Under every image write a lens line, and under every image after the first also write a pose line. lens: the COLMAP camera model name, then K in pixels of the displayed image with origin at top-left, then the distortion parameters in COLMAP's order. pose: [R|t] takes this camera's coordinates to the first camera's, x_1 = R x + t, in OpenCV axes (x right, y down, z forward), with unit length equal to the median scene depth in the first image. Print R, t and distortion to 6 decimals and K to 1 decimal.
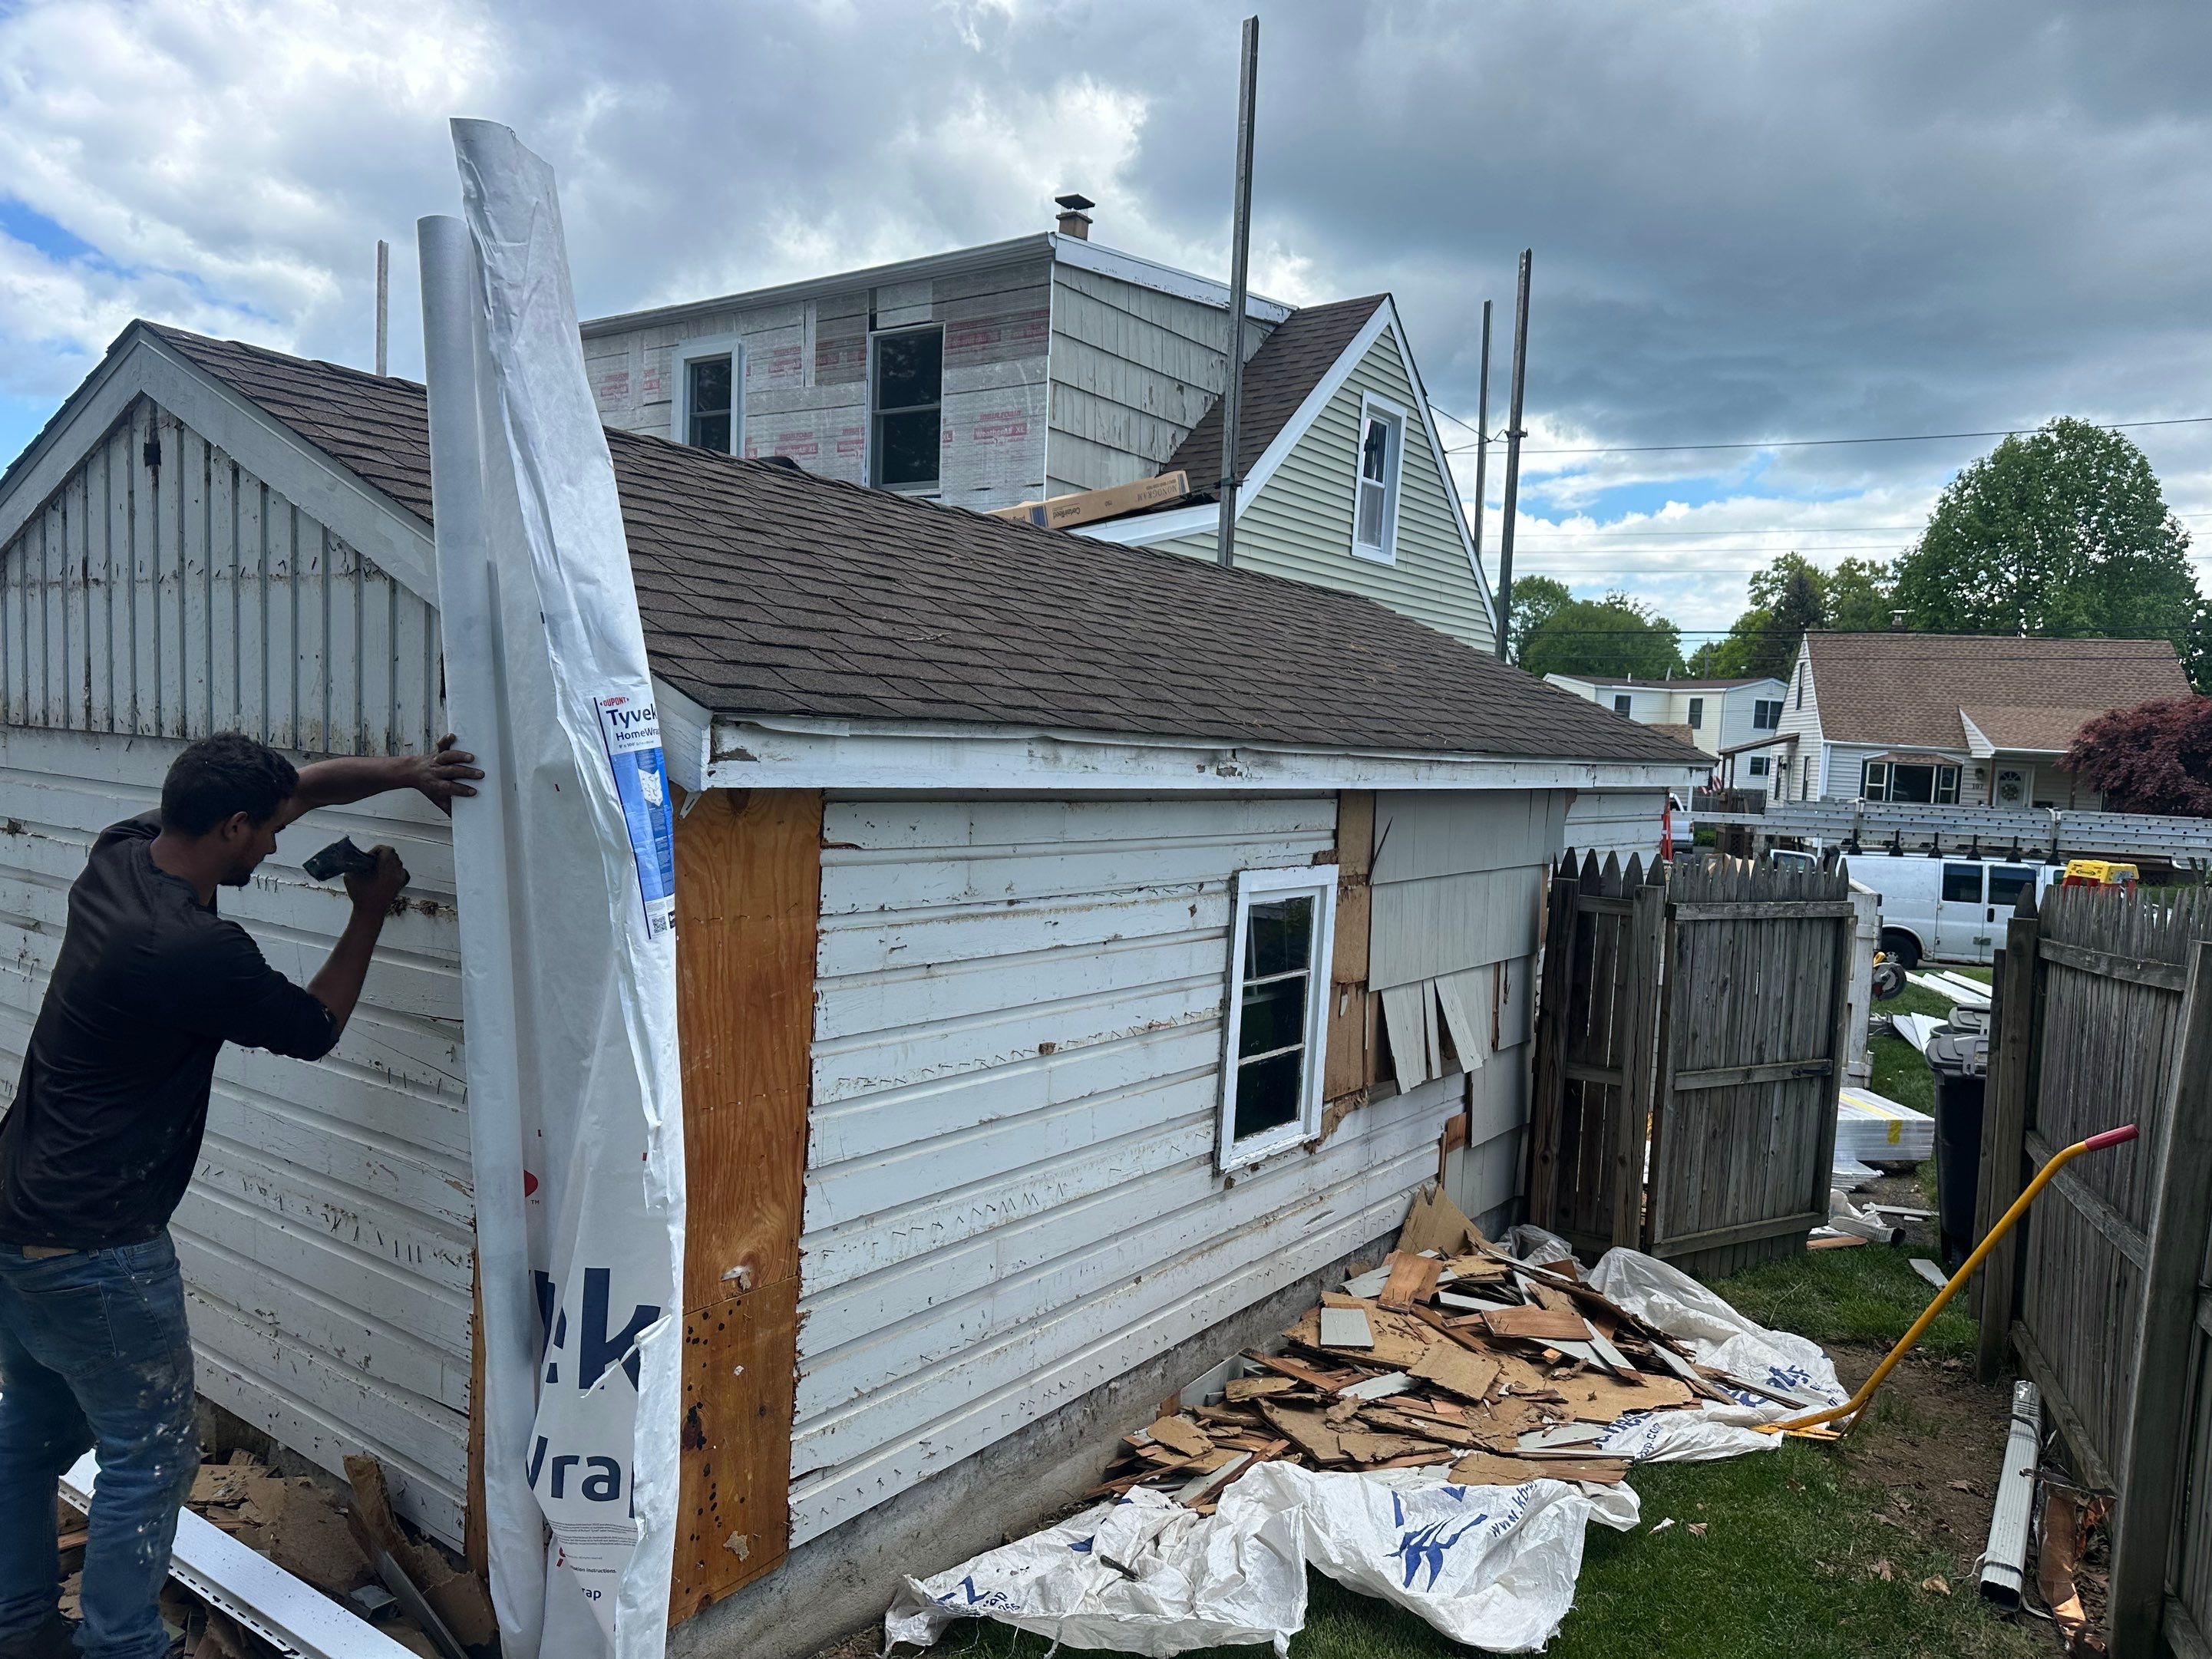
lens RADIAL K [[1562.1, 0, 1120.1], [0, 1562.1, 836.7], [0, 0, 1]] dist [0.040369, -0.050983]
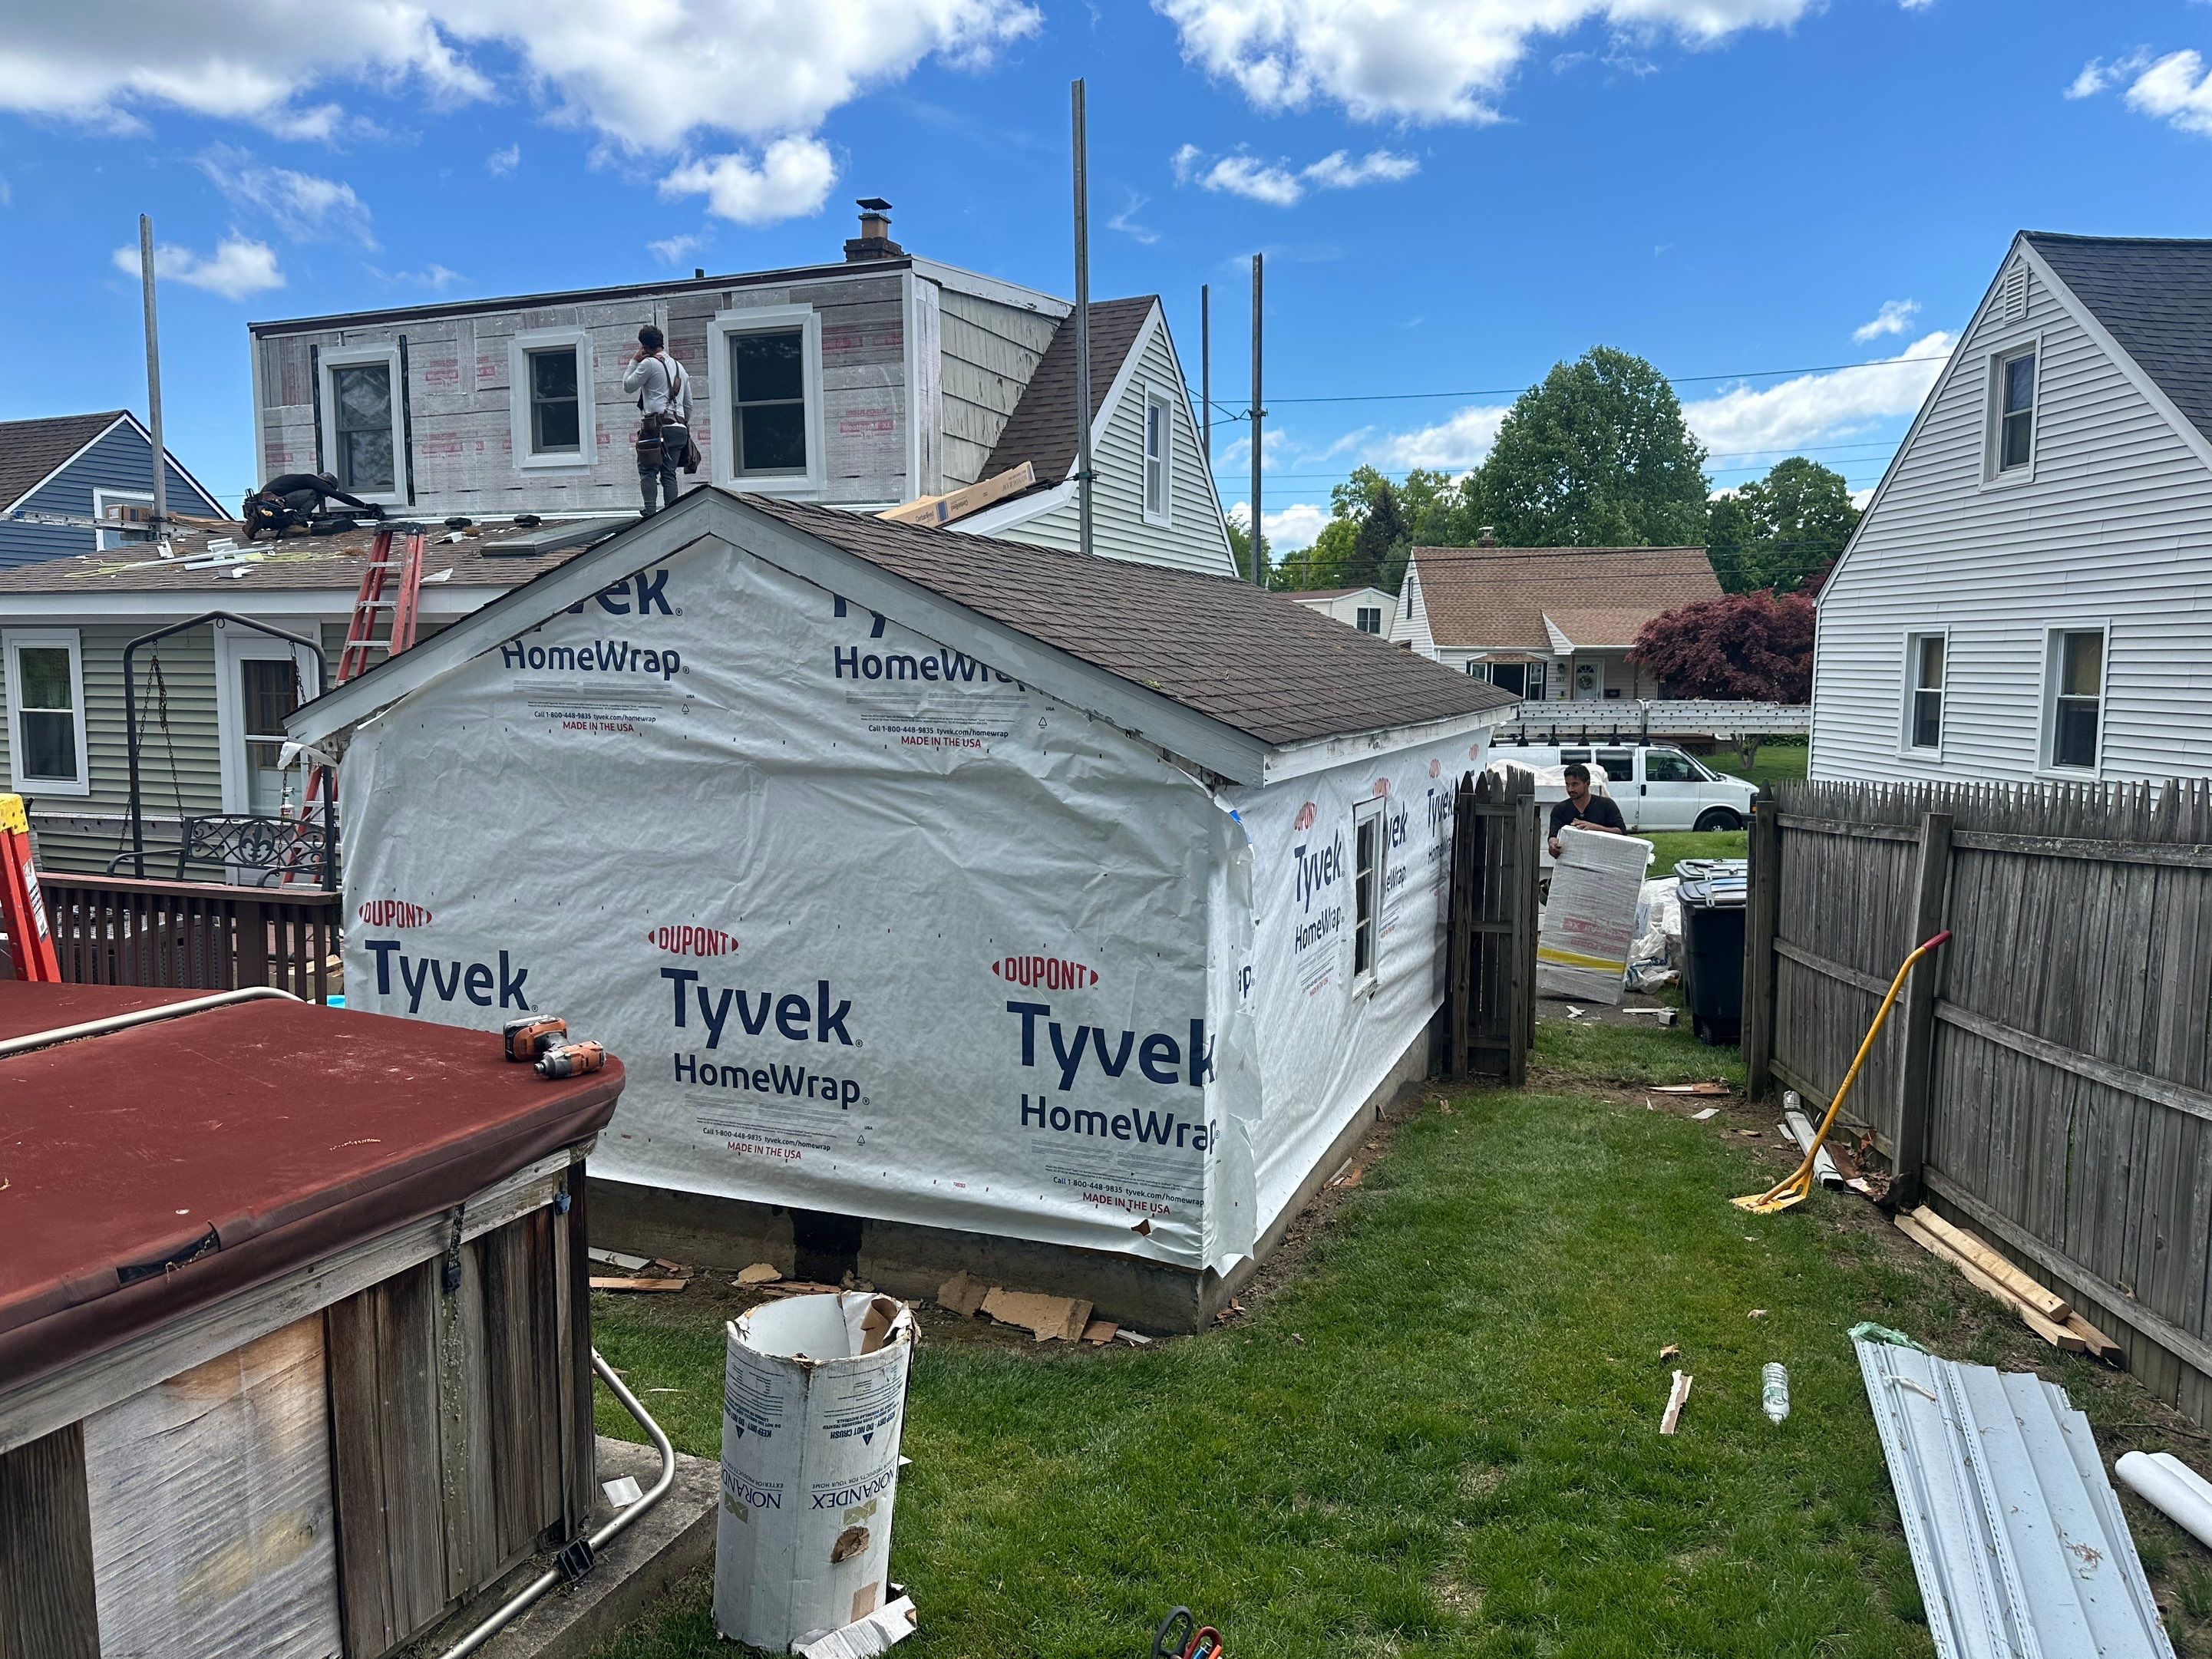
lens RADIAL K [[1562.1, 0, 1090.8], [0, 1562.1, 828.1], [0, 0, 1]] dist [0.040369, -0.050983]
pose [[0.971897, -0.067810, 0.225428, -0.159917], [0.056667, 0.996847, 0.055547, -0.017057], [-0.228484, -0.041211, 0.972675, -0.133025]]
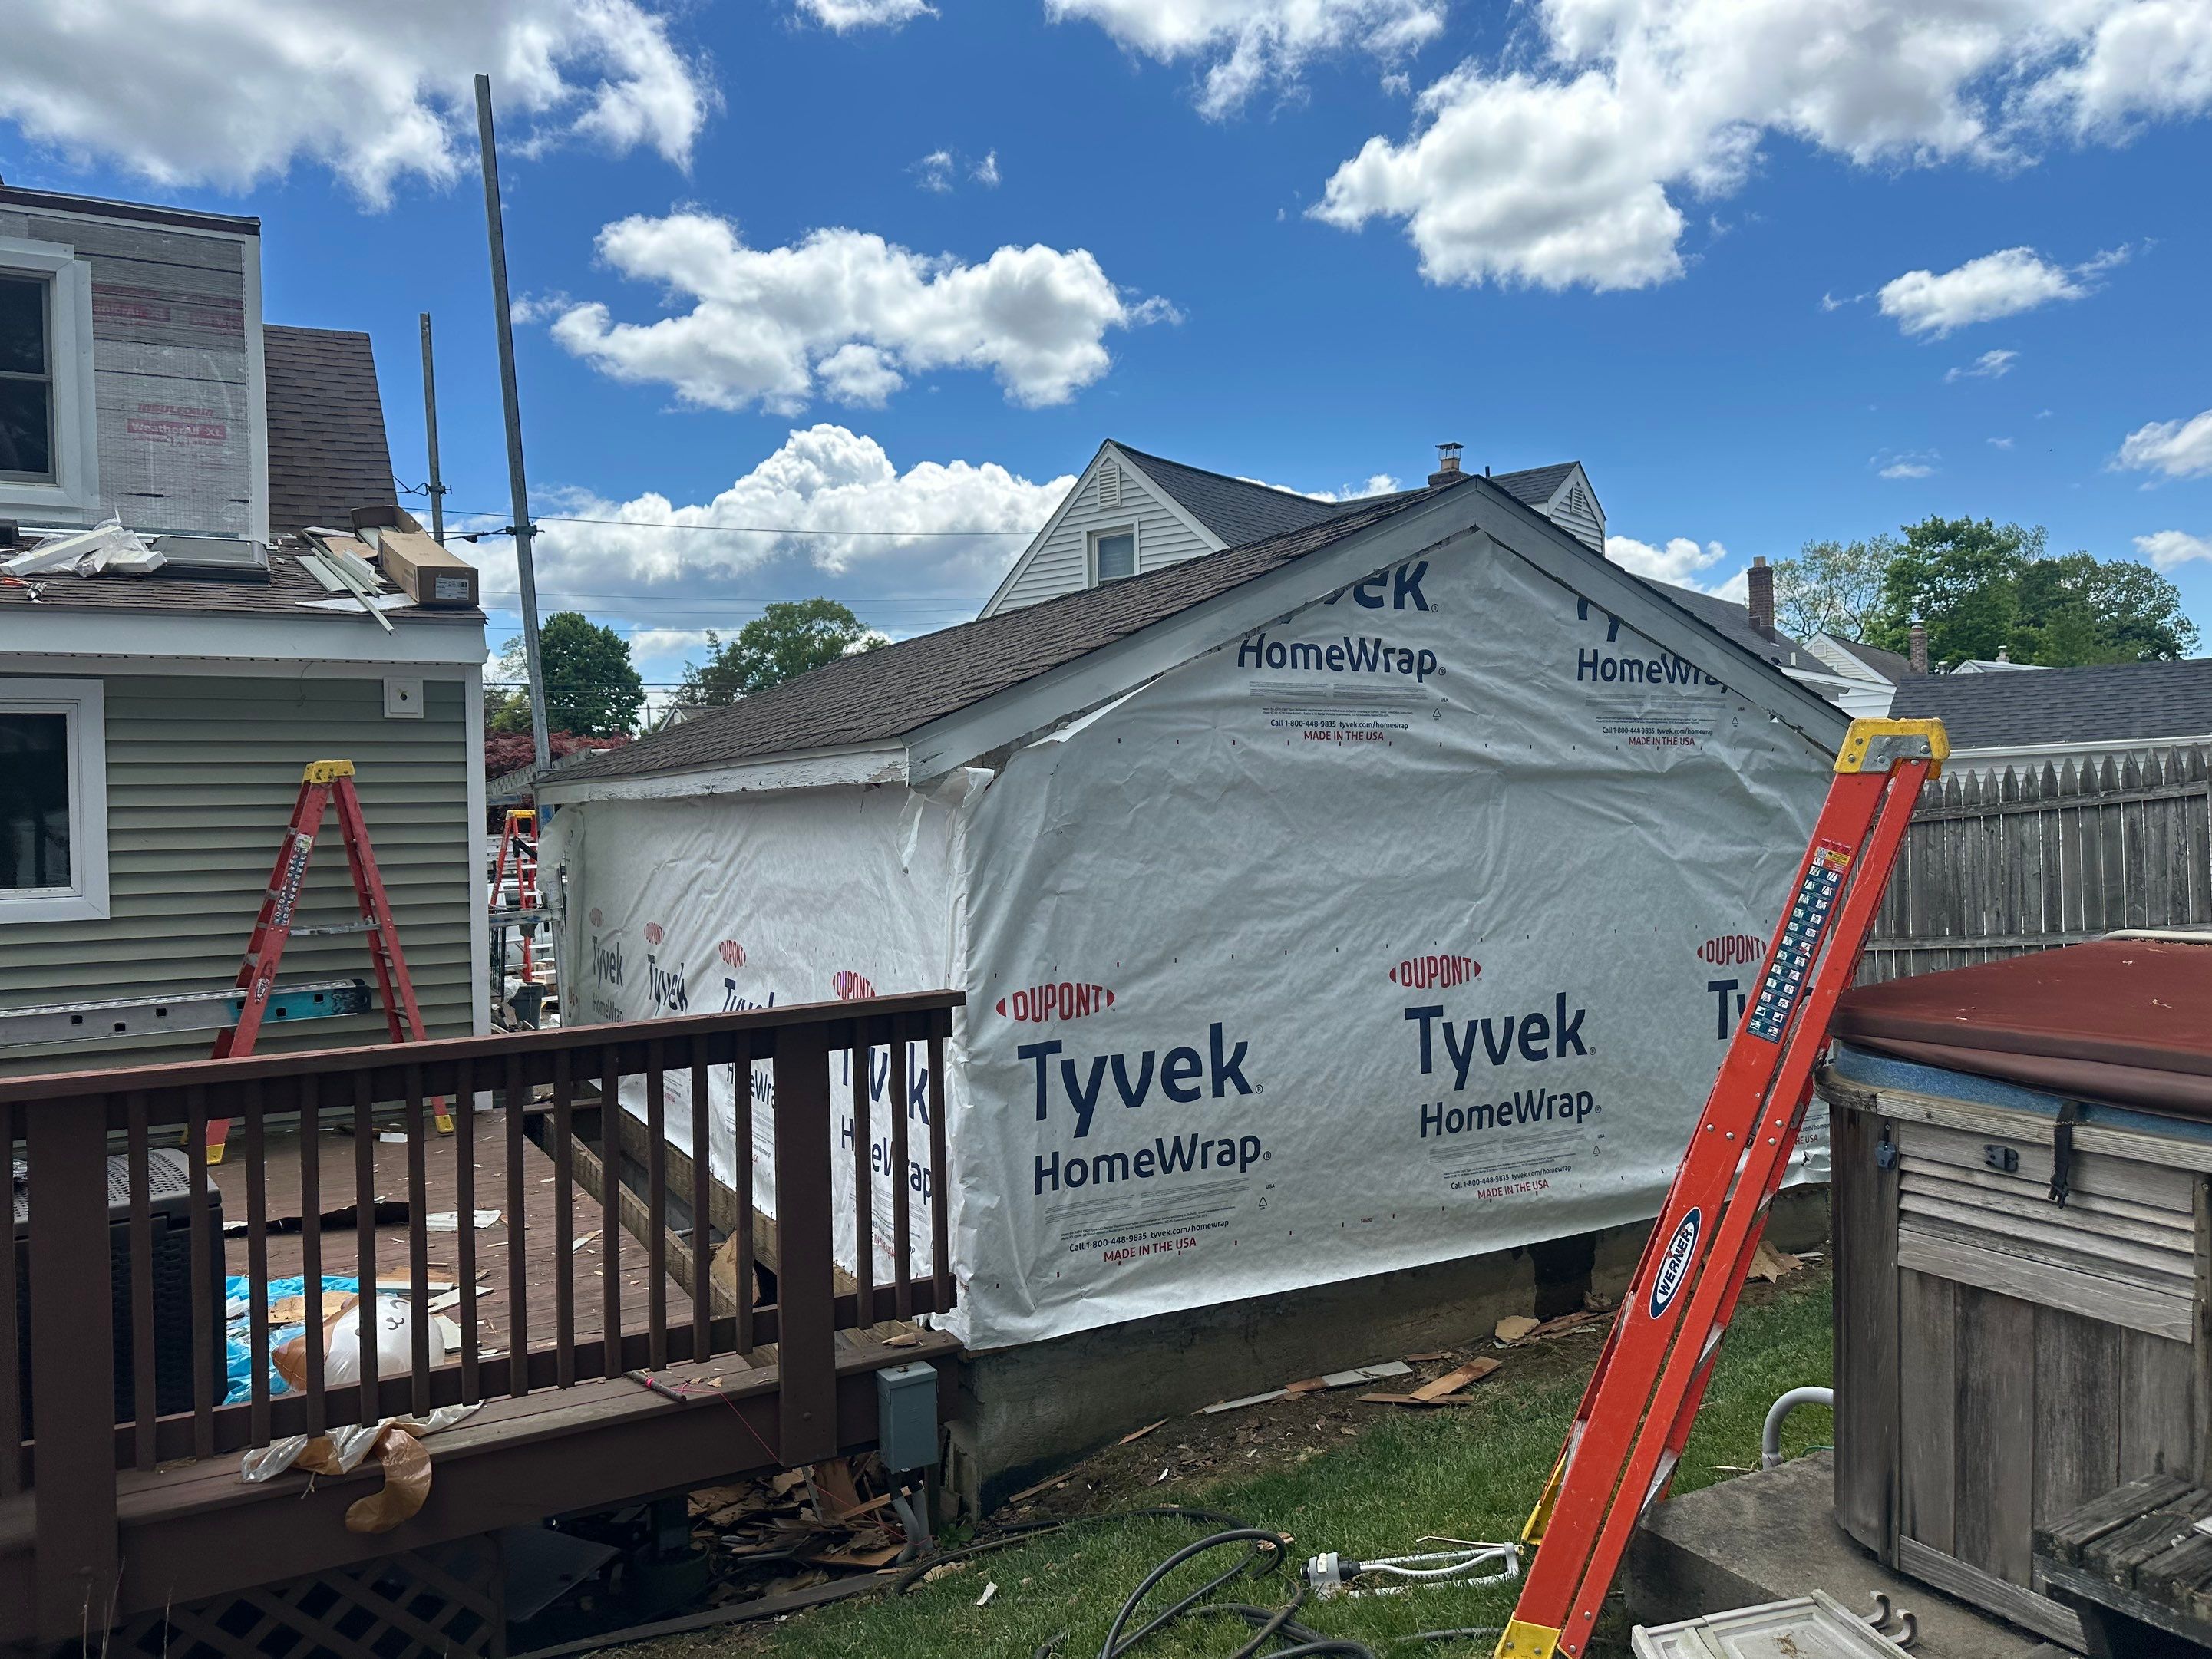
lens RADIAL K [[1609.6, 0, 1120.5], [0, 1609.6, 815.5], [0, 0, 1]] dist [0.056330, -0.035357]
pose [[0.452633, -0.066761, 0.889194, -0.514095], [0.102345, 0.994493, 0.022570, -0.023152], [-0.885804, 0.080789, 0.456973, 0.157088]]
